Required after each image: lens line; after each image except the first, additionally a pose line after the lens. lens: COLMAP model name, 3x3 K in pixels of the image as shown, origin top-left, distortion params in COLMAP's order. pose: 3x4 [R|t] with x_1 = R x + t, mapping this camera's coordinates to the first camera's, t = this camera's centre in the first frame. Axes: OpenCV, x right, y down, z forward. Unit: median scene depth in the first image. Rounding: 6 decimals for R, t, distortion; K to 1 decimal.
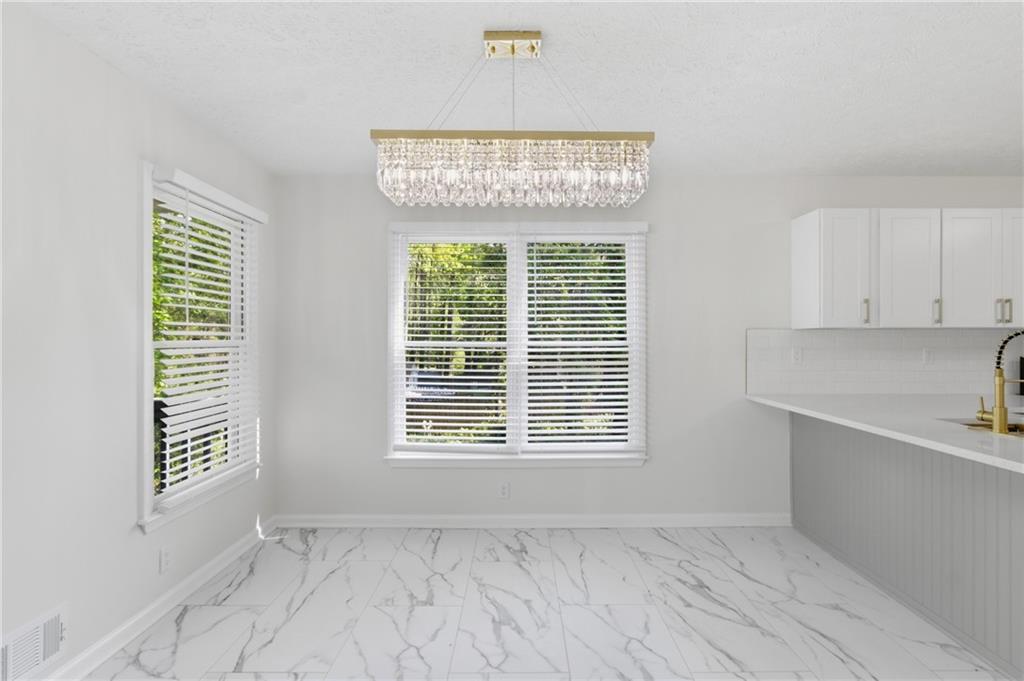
lens RADIAL K [[486.4, 0, 529.4], [0, 486.4, 342.2], [0, 0, 1]] dist [-0.010916, 0.004575]
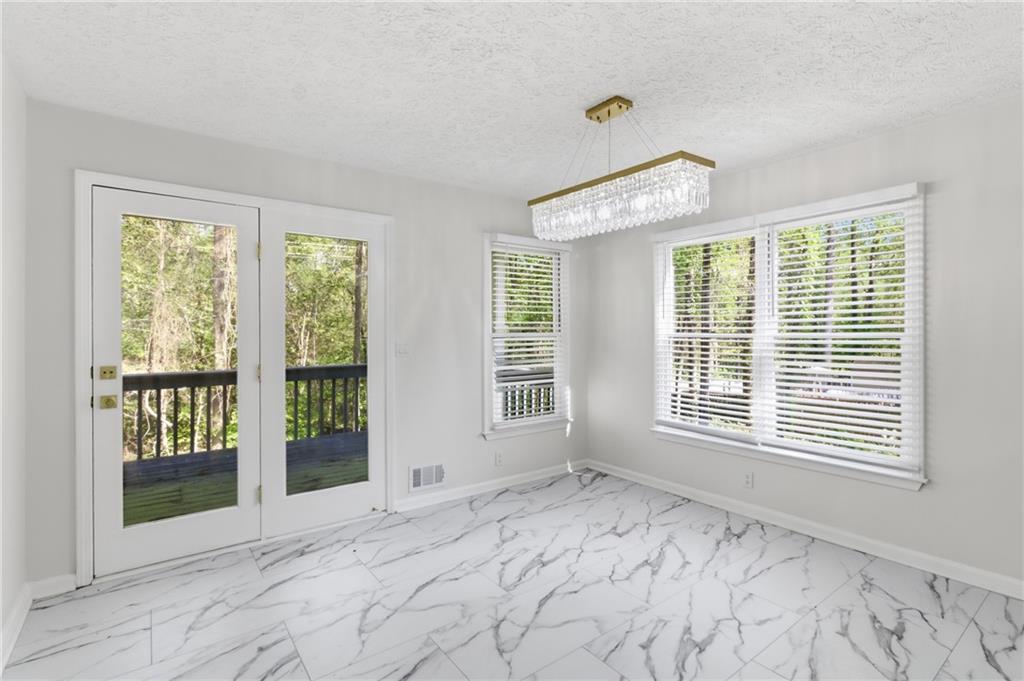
lens RADIAL K [[486.4, 0, 503.7], [0, 486.4, 335.0], [0, 0, 1]] dist [-0.010916, 0.004575]
pose [[0.587054, 0.003252, -0.809541, 0.545933], [-0.000362, 0.999993, 0.003755, -0.001238], [0.809548, -0.001911, 0.587051, -0.008449]]
